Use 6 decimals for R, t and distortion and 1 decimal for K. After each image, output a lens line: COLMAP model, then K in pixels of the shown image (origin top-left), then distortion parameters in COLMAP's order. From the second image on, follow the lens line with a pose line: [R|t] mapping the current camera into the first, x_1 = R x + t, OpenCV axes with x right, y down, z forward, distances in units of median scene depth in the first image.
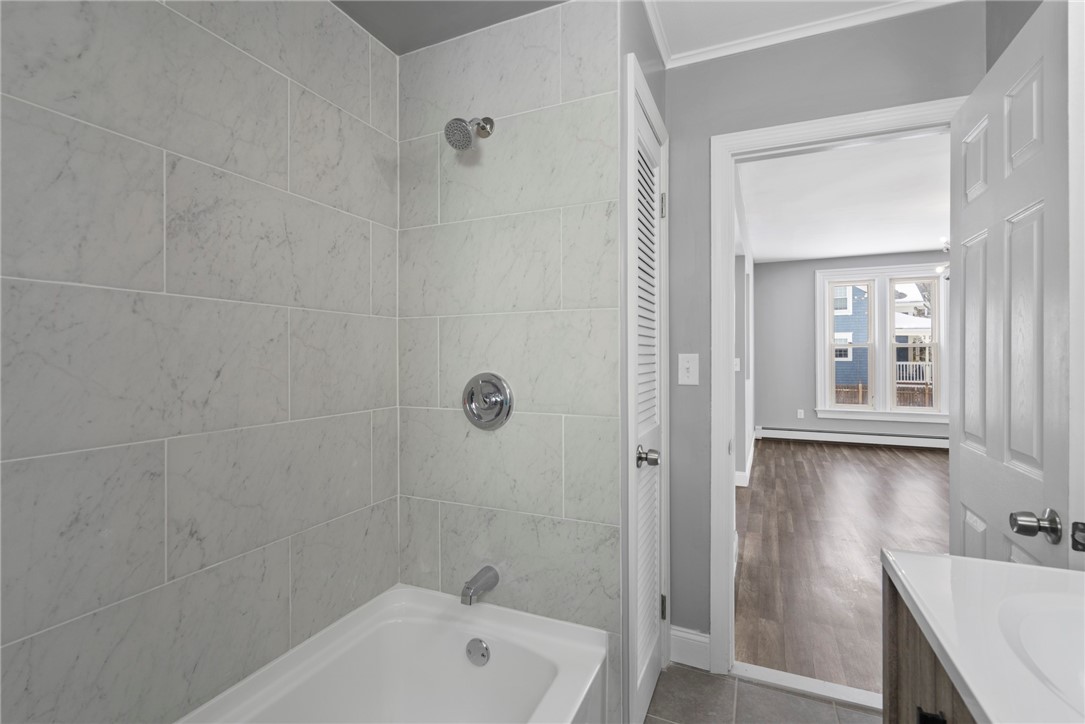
lens RADIAL K [[499.4, 0, 538.2], [0, 499.4, 355.0], [0, 0, 1]] dist [-0.000836, 0.000514]
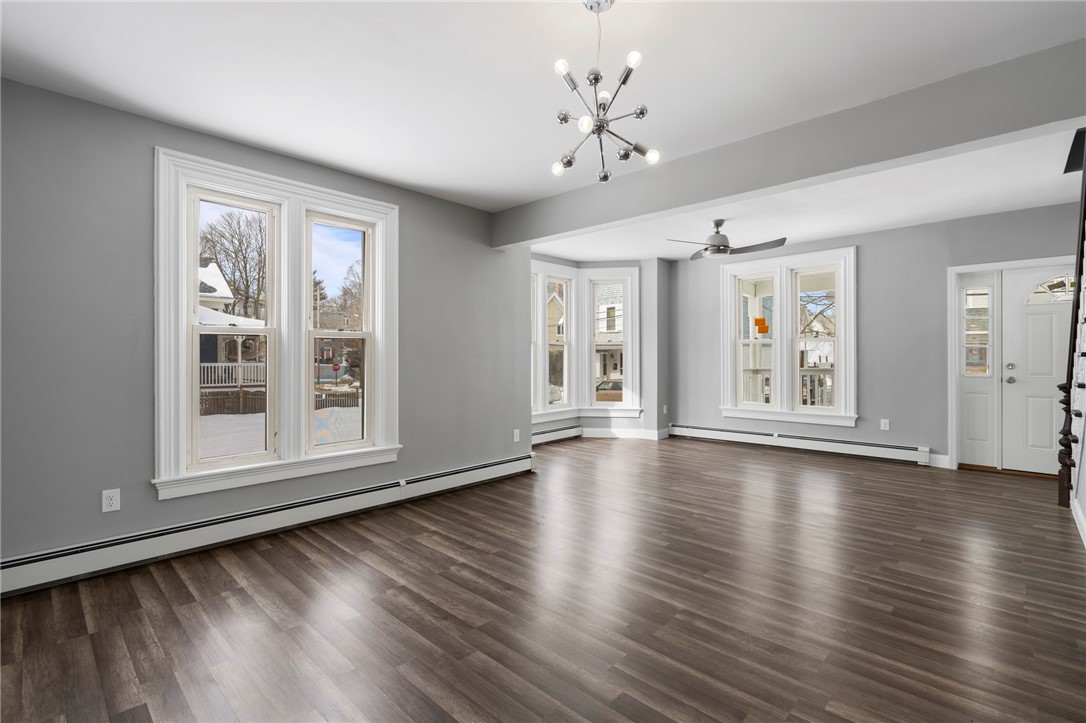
lens RADIAL K [[499.8, 0, 538.7], [0, 499.8, 354.5], [0, 0, 1]] dist [-0.000836, 0.000514]
pose [[0.326515, 0.005414, 0.945176, 0.263942], [-0.002394, 0.999985, -0.004901, 0.004492], [-0.945189, -0.000662, 0.326523, 0.555517]]
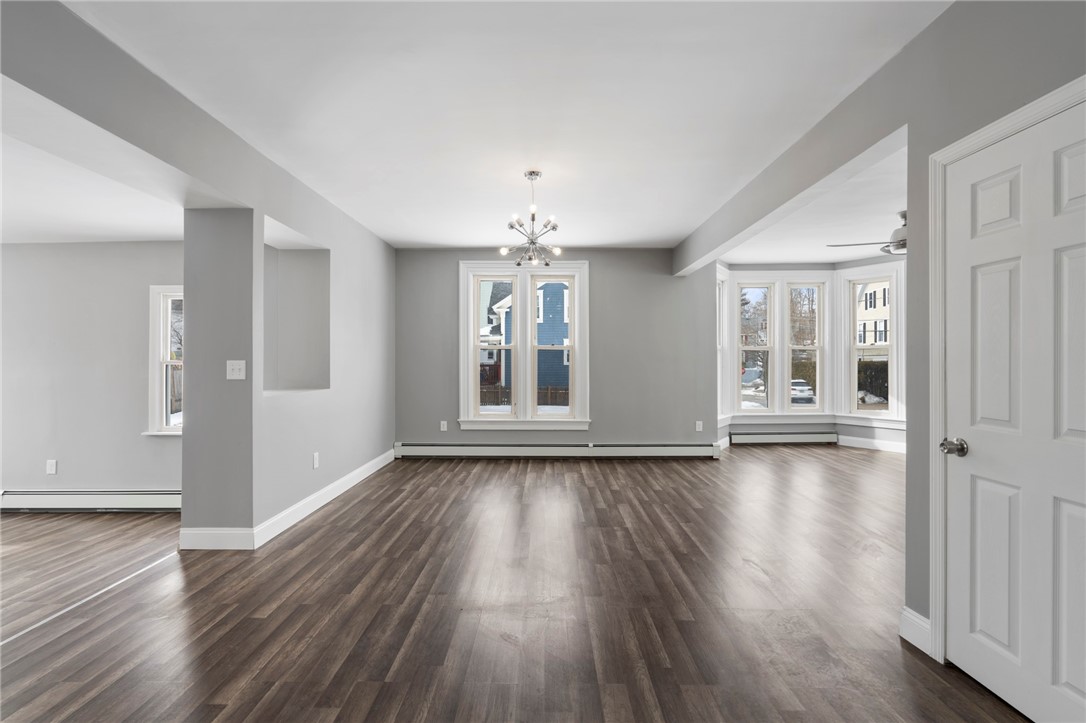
lens RADIAL K [[499.8, 0, 538.7], [0, 499.8, 354.5], [0, 0, 1]] dist [-0.000836, 0.000514]
pose [[0.912442, 0.007254, 0.409142, 0.321243], [-0.003405, 0.999943, -0.010134, 0.002649], [-0.409192, 0.007853, 0.912414, 0.143468]]
